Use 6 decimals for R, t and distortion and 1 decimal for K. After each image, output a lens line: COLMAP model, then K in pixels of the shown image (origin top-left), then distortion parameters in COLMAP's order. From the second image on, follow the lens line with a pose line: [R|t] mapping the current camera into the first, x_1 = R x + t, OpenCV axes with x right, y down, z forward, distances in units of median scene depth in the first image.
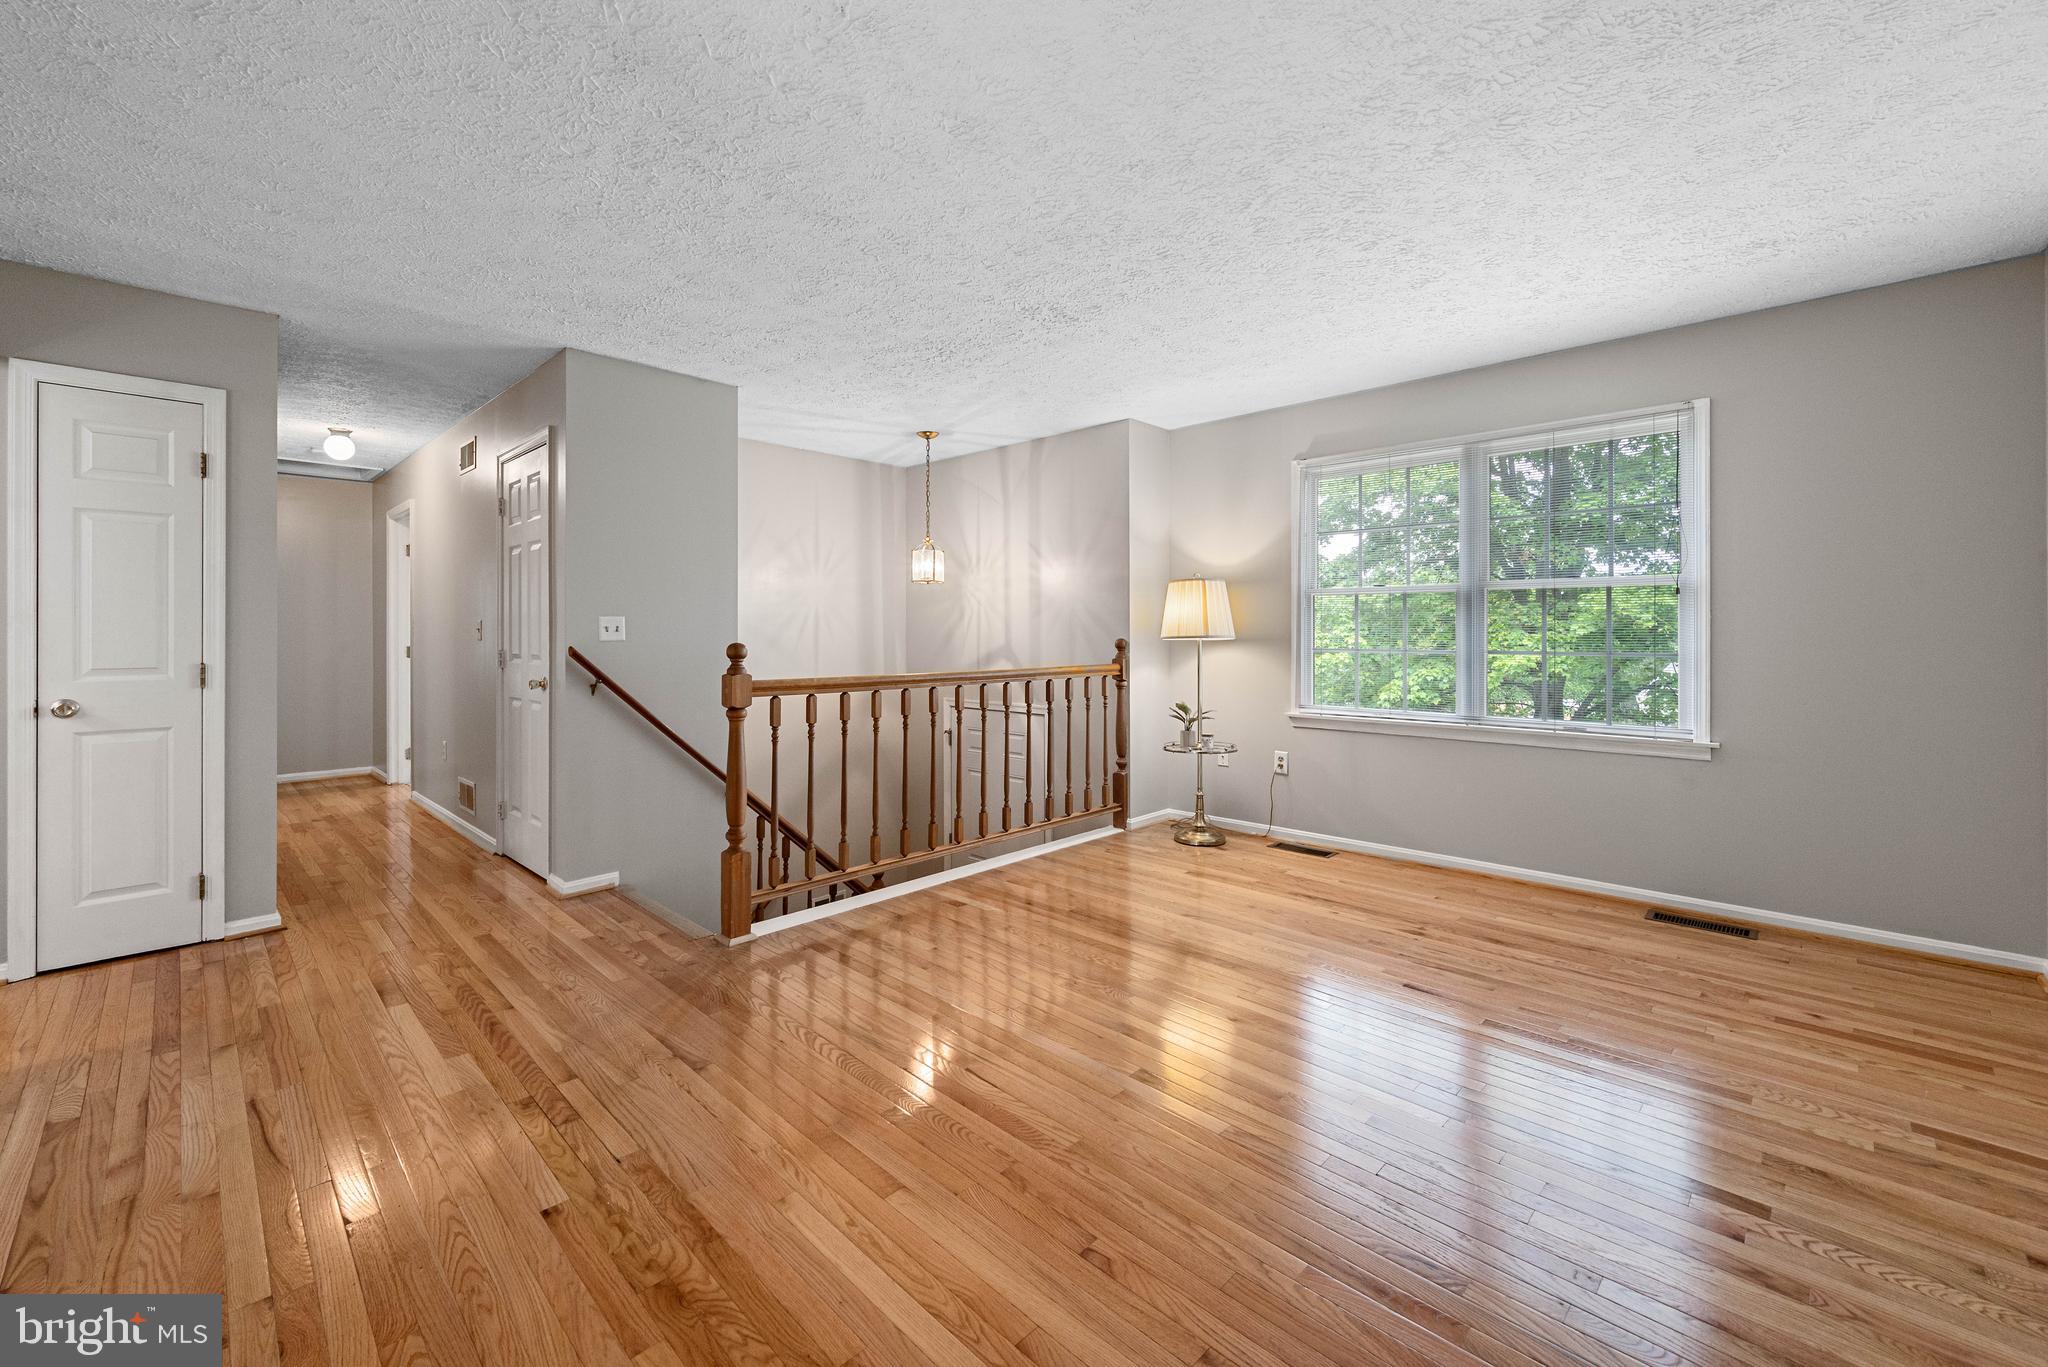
lens RADIAL K [[823.1, 0, 1011.9], [0, 823.1, 629.7], [0, 0, 1]] dist [0.002733, -0.001687]
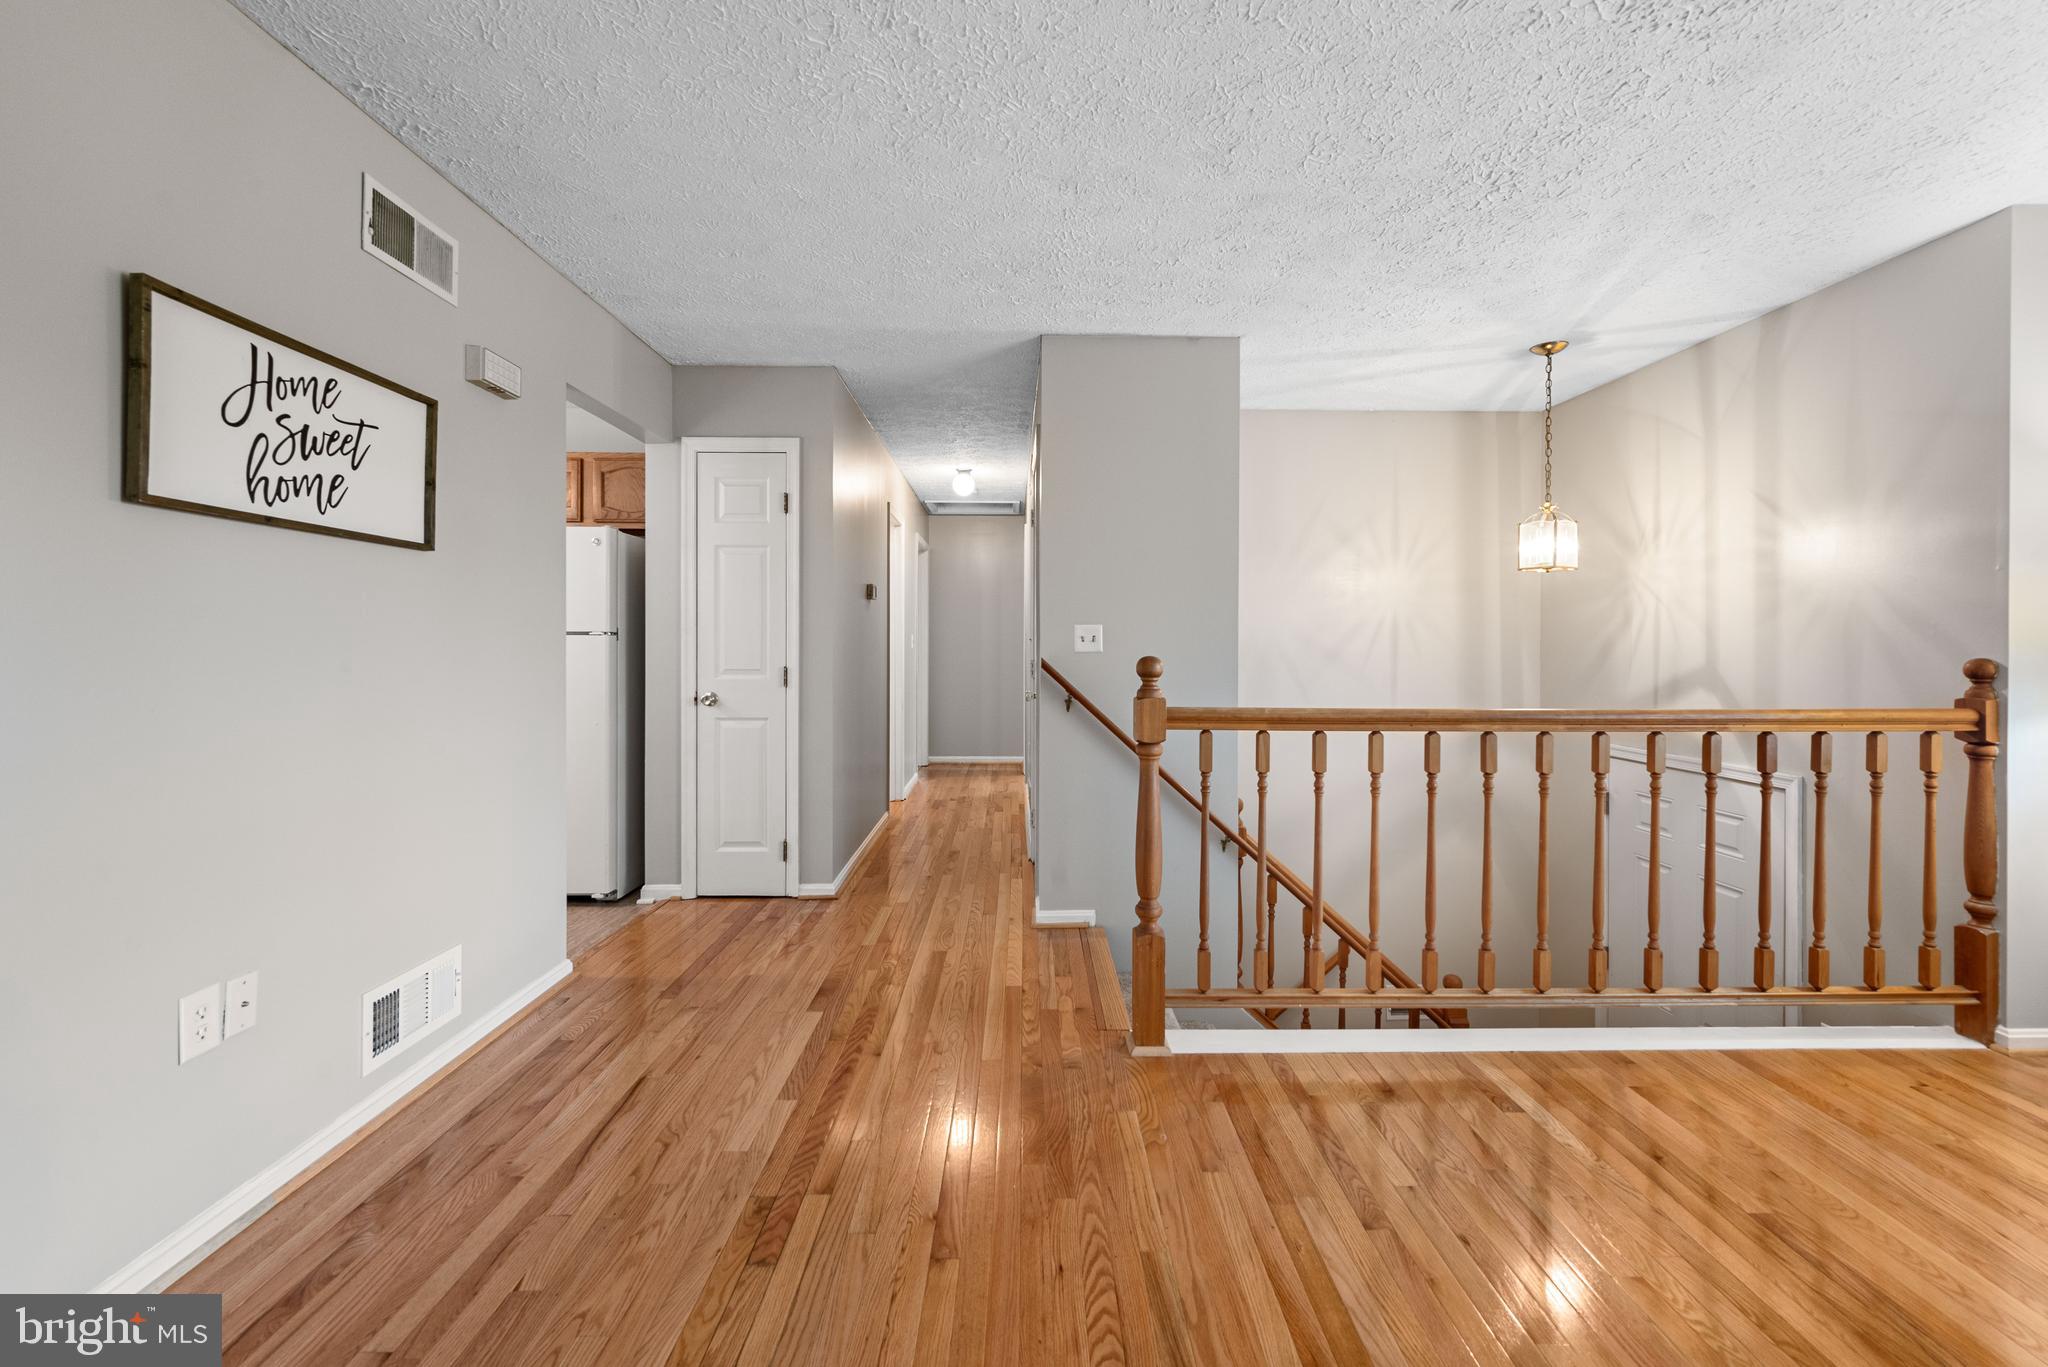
lens RADIAL K [[823.1, 0, 1023.4], [0, 823.1, 645.8], [0, 0, 1]] dist [0.002733, -0.001687]
pose [[0.707707, 0.005766, -0.706483, 0.081397], [-0.001724, 0.999978, 0.006434, 0.000779], [0.706504, -0.003336, 0.707701, 0.264402]]
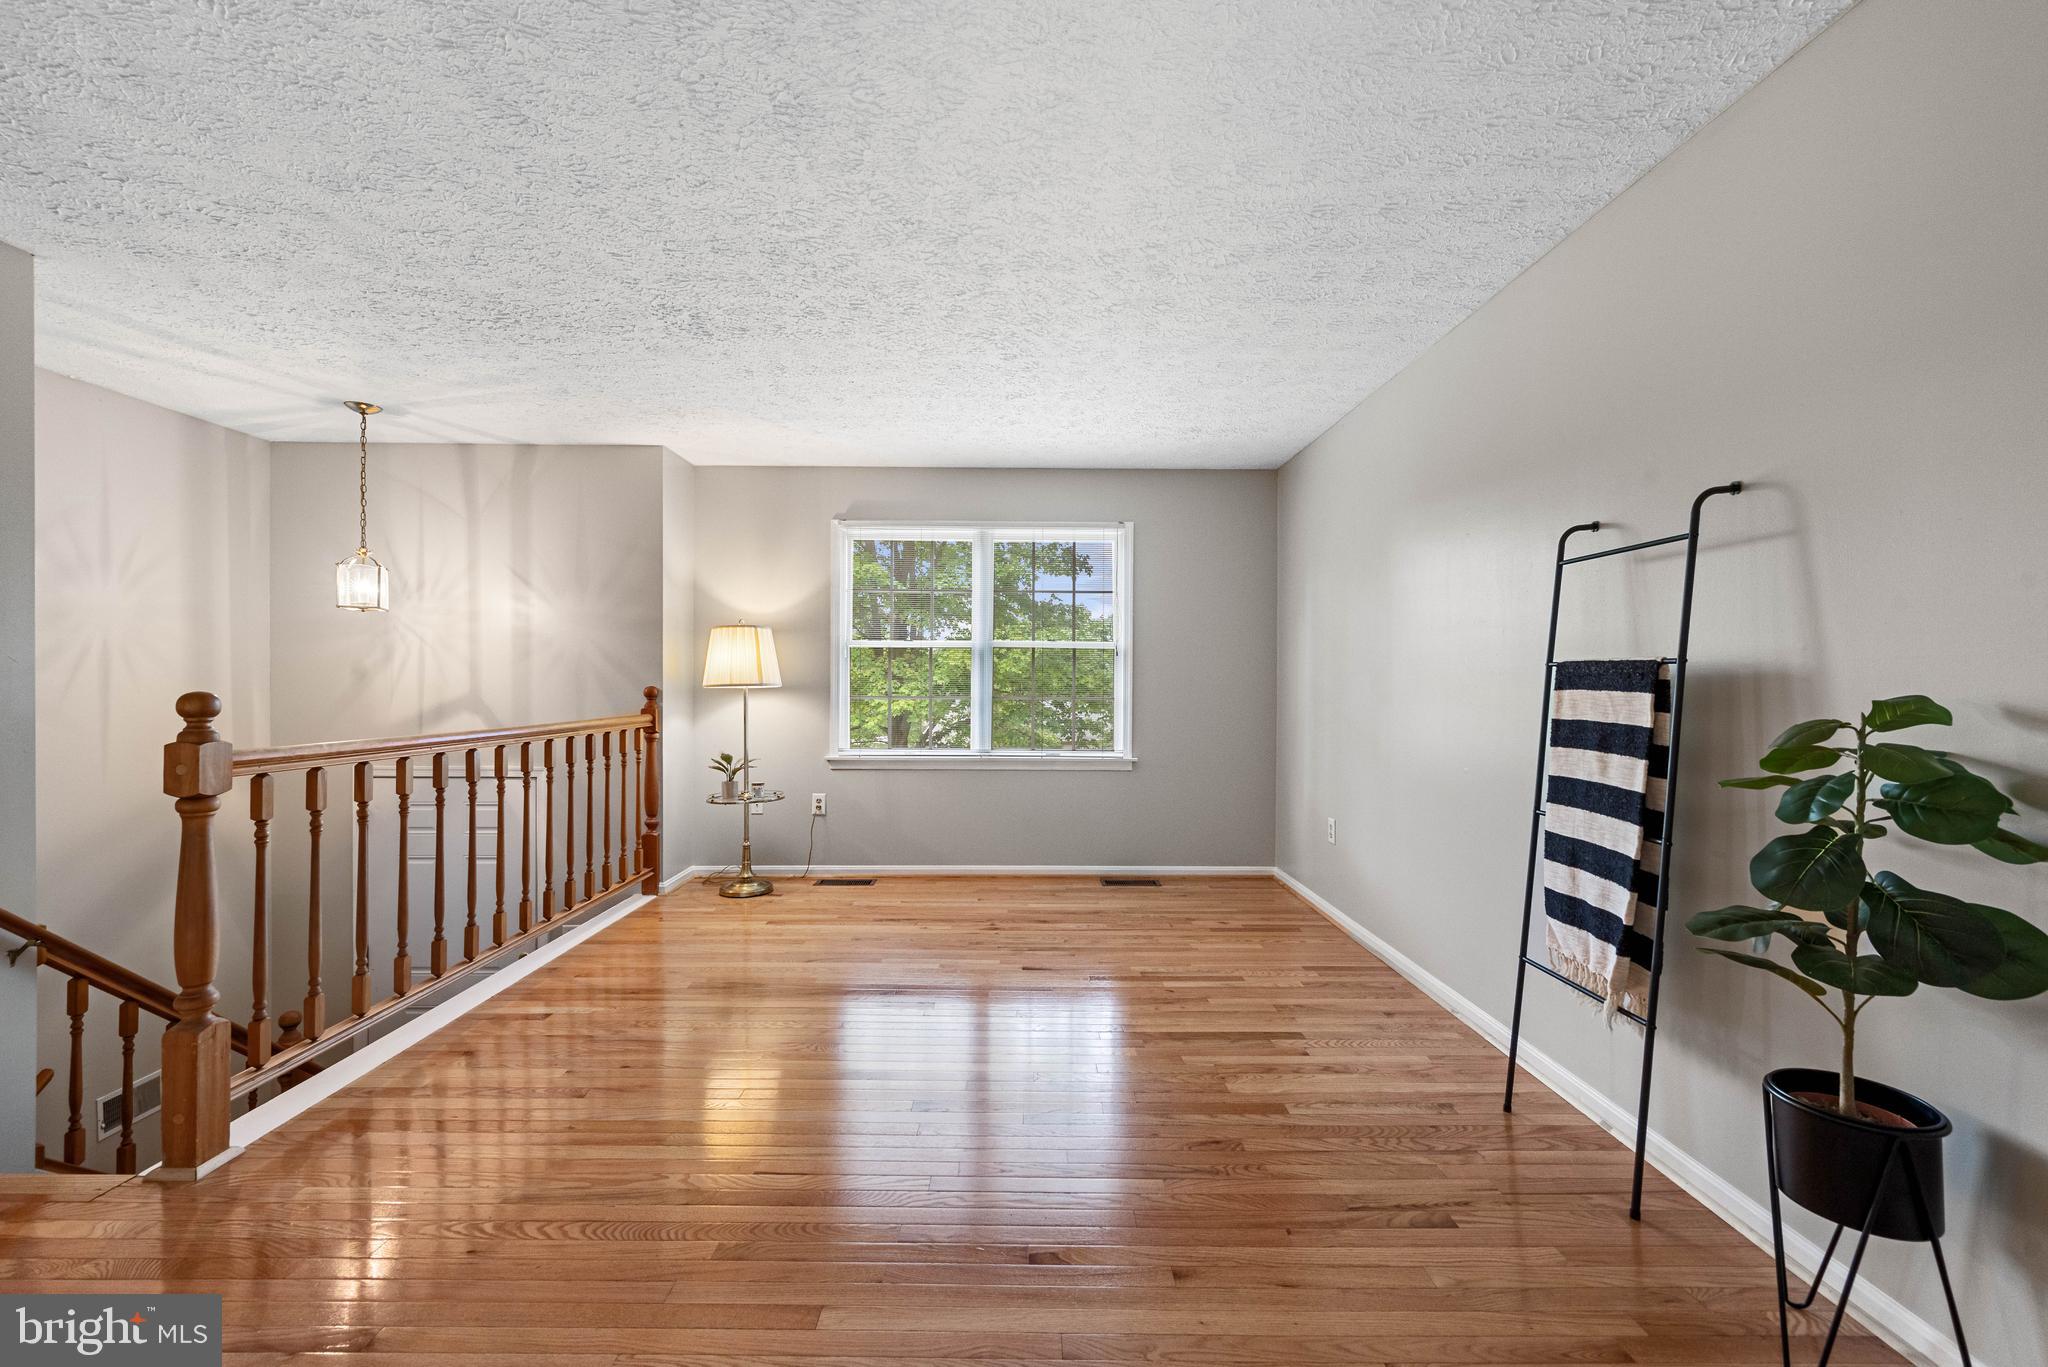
lens RADIAL K [[823.1, 0, 1018.4], [0, 823.1, 686.7], [0, 0, 1]] dist [0.002733, -0.001687]
pose [[0.717108, -0.002131, 0.696958, -0.228298], [-0.006417, 0.999933, 0.009660, 0.000193], [-0.696932, -0.011399, 0.717046, 0.078119]]
